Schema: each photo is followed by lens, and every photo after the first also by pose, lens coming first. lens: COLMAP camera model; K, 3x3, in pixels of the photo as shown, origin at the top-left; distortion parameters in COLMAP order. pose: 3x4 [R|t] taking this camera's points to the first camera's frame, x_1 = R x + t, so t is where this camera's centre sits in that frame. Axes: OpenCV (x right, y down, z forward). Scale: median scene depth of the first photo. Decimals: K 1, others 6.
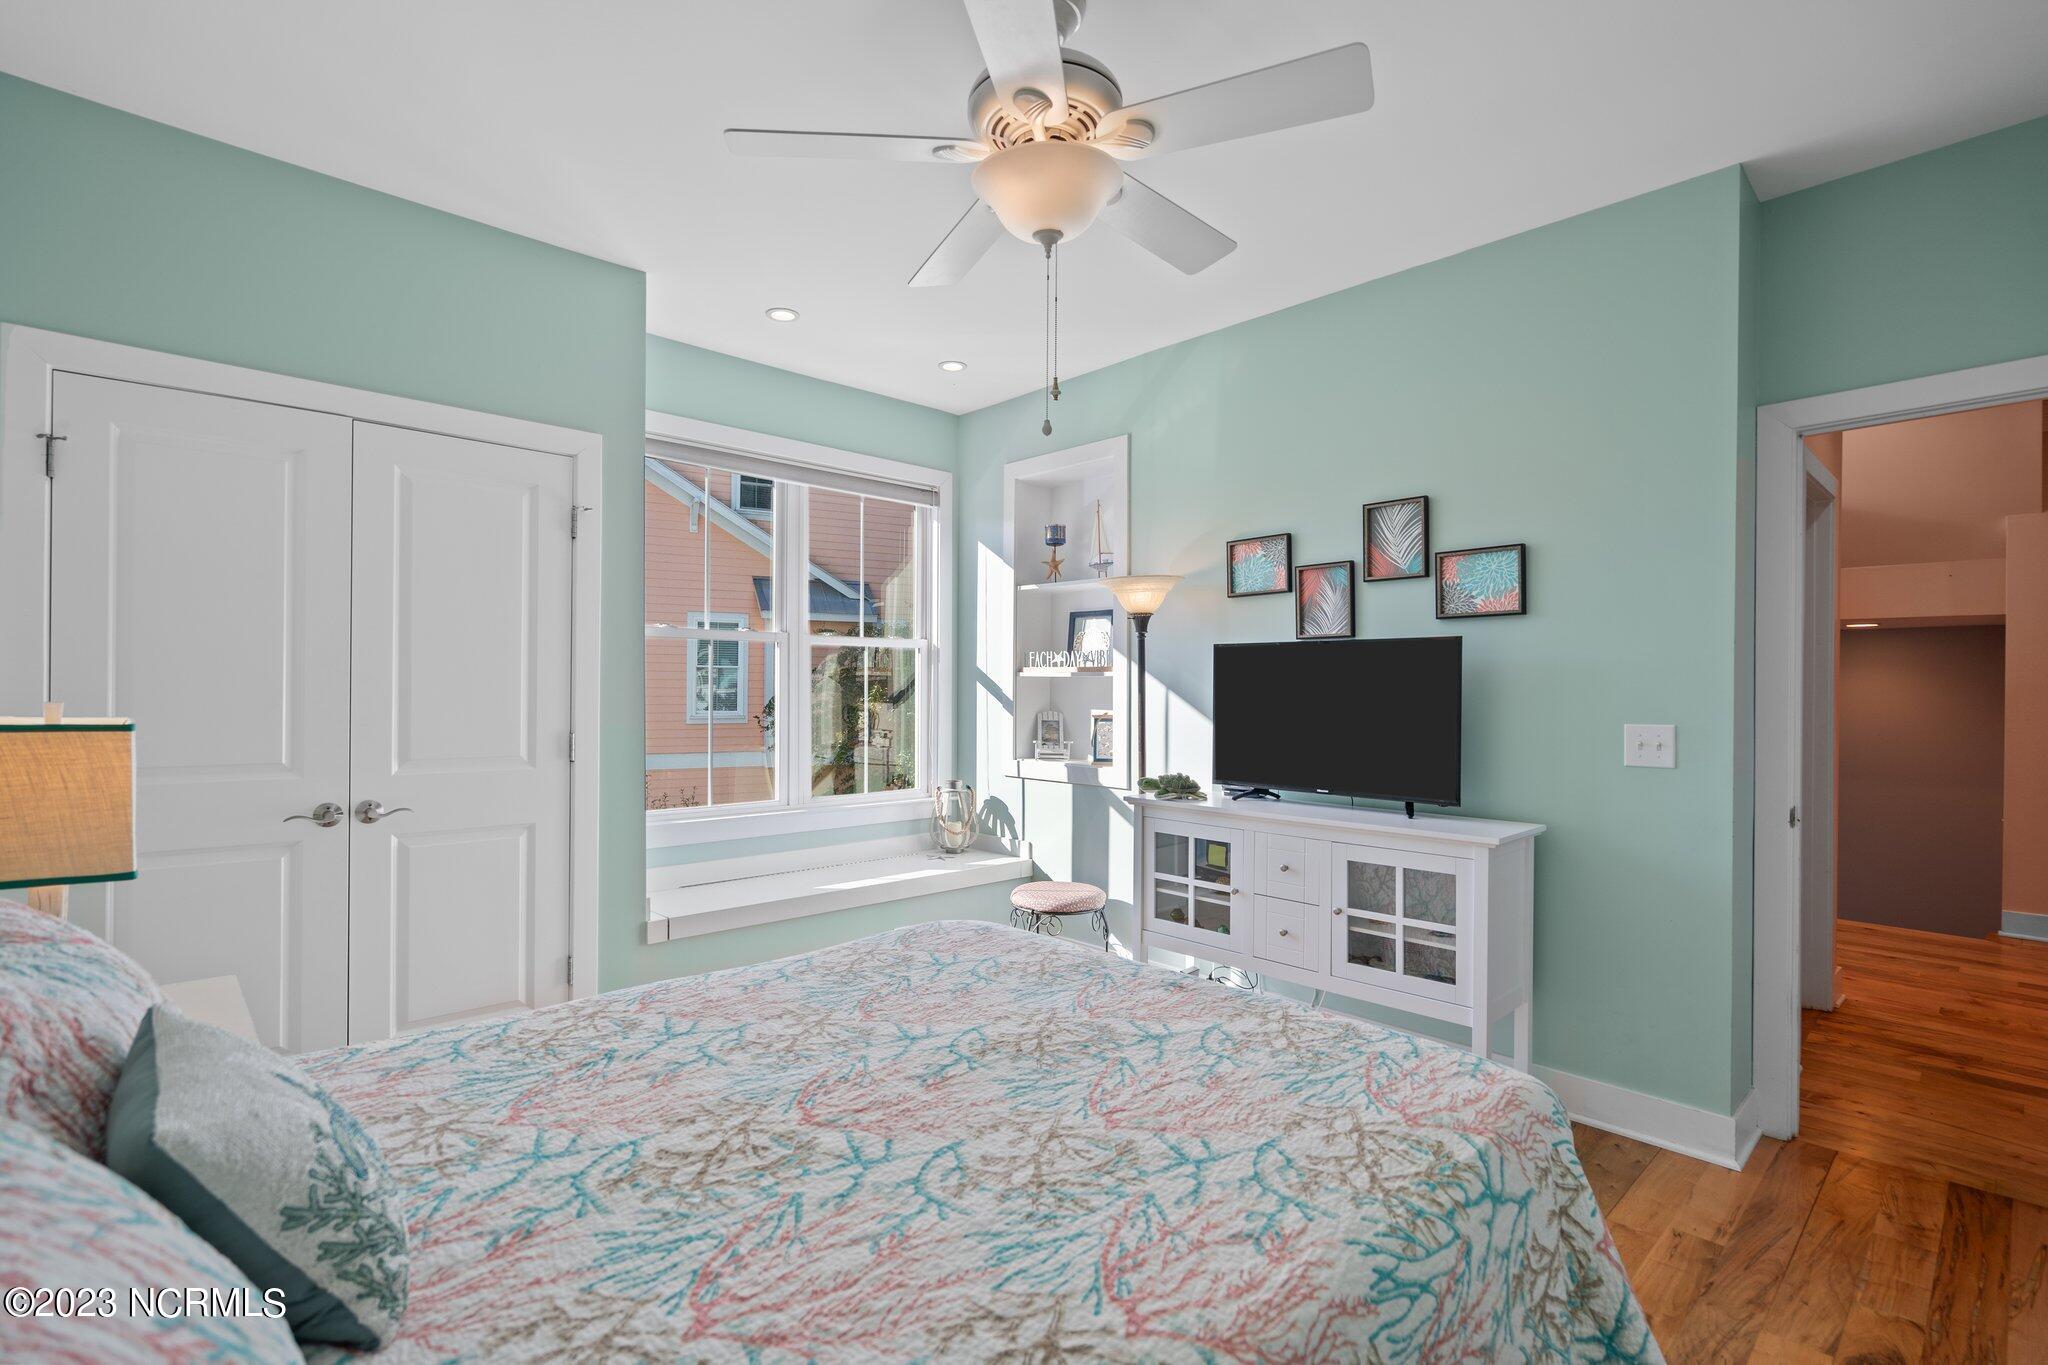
lens RADIAL K [[935.0, 0, 1020.7], [0, 935.0, 694.7], [0, 0, 1]] dist [0.000124, 0.000000]
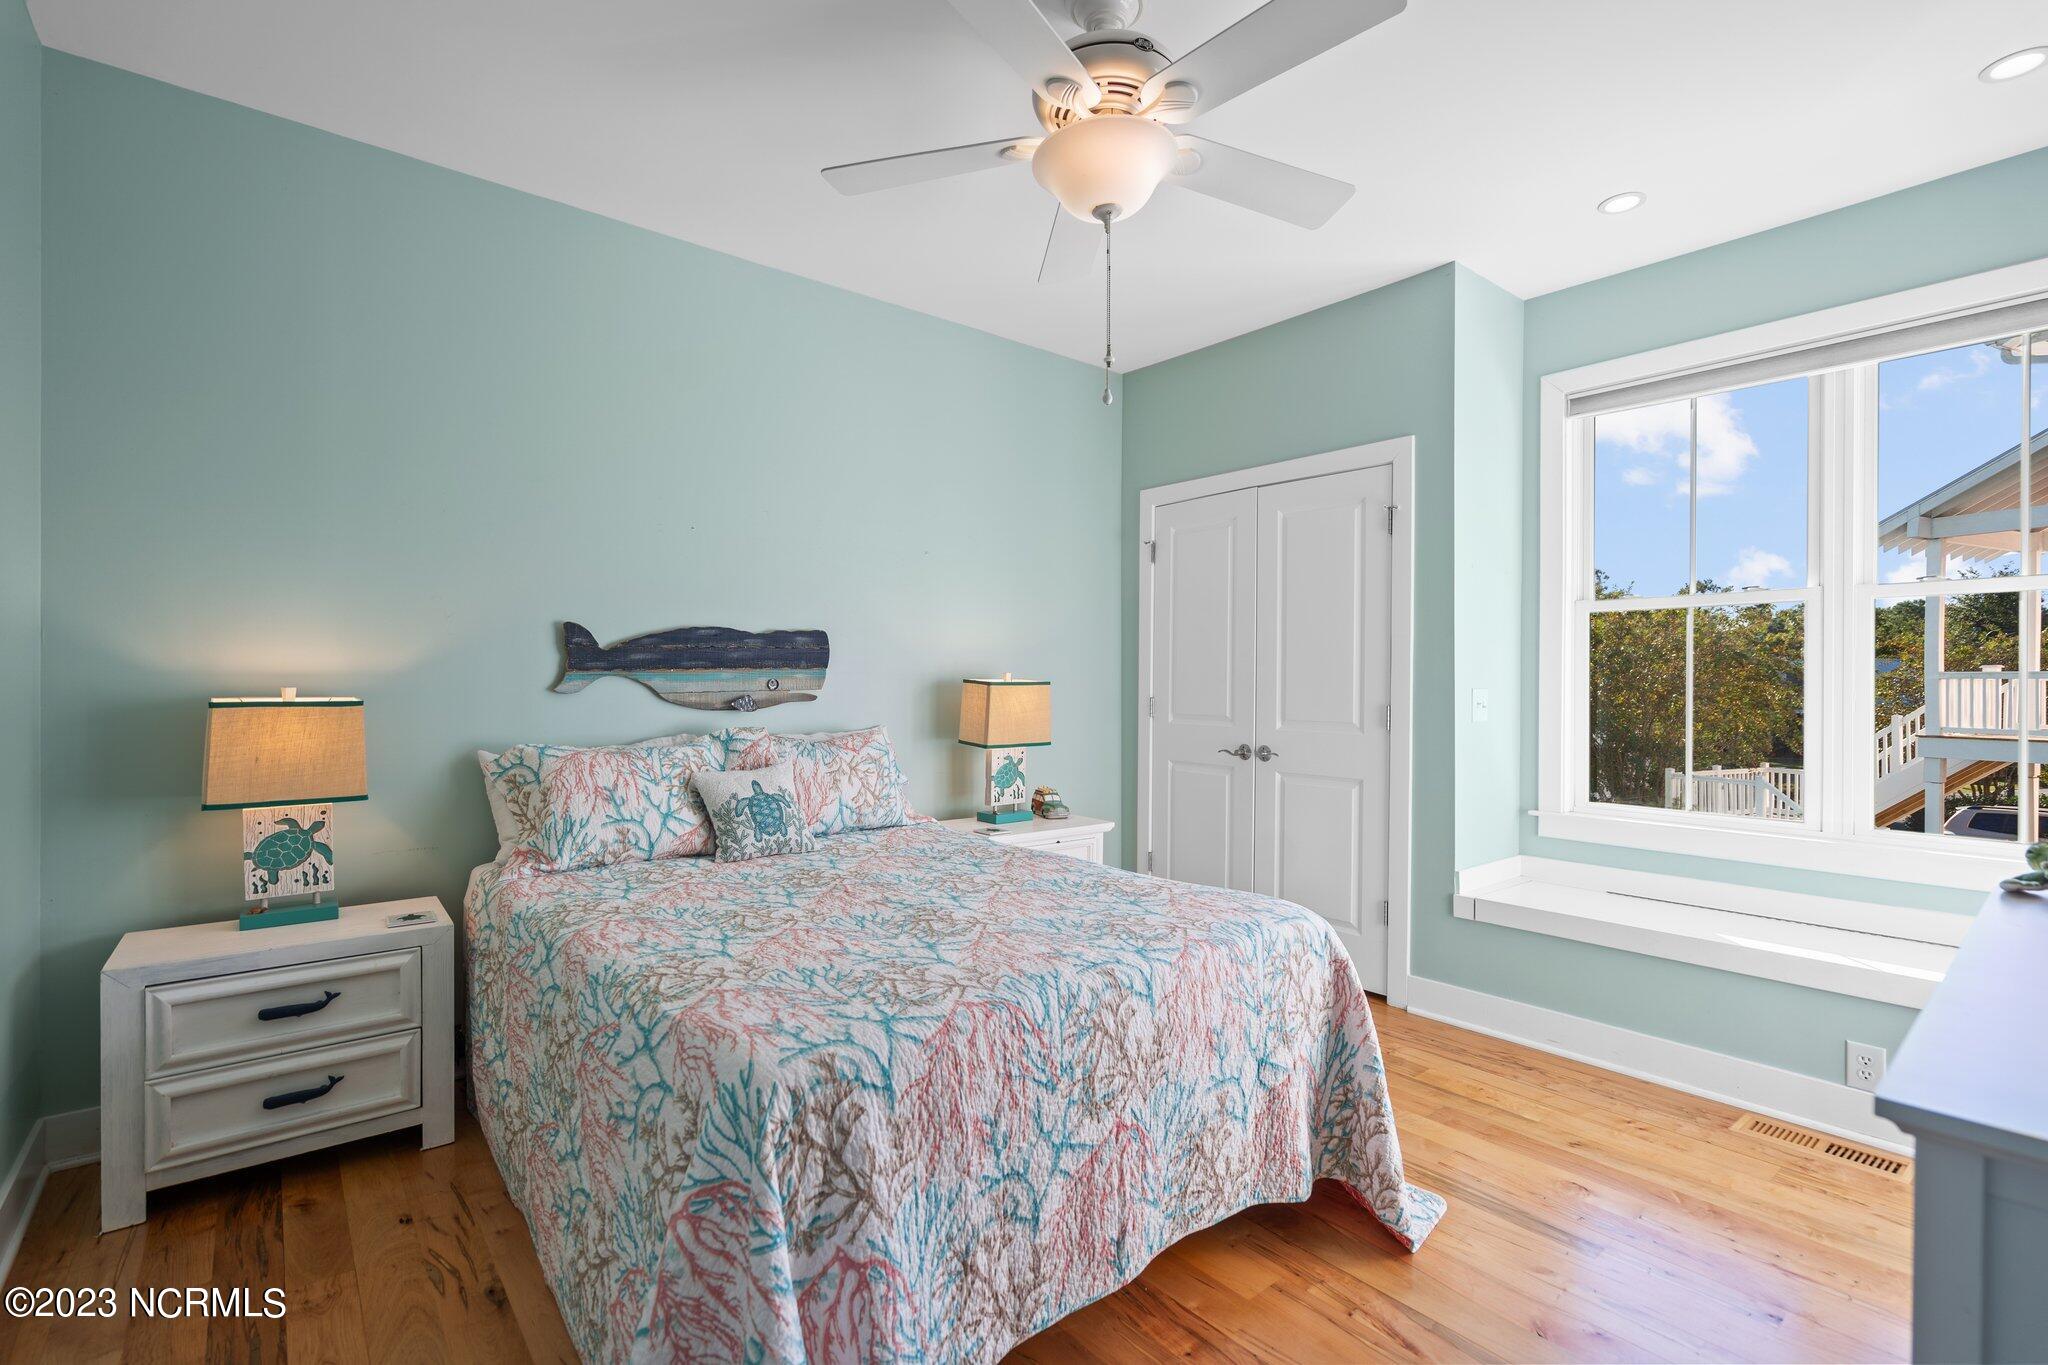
lens RADIAL K [[935.0, 0, 1023.0], [0, 935.0, 678.5], [0, 0, 1]] dist [0.000124, 0.000000]
pose [[-0.066150, -0.013073, -0.997724, 1.273557], [-0.008826, 0.999883, -0.012516, 0.048518], [0.997771, 0.007978, -0.066258, 1.168014]]
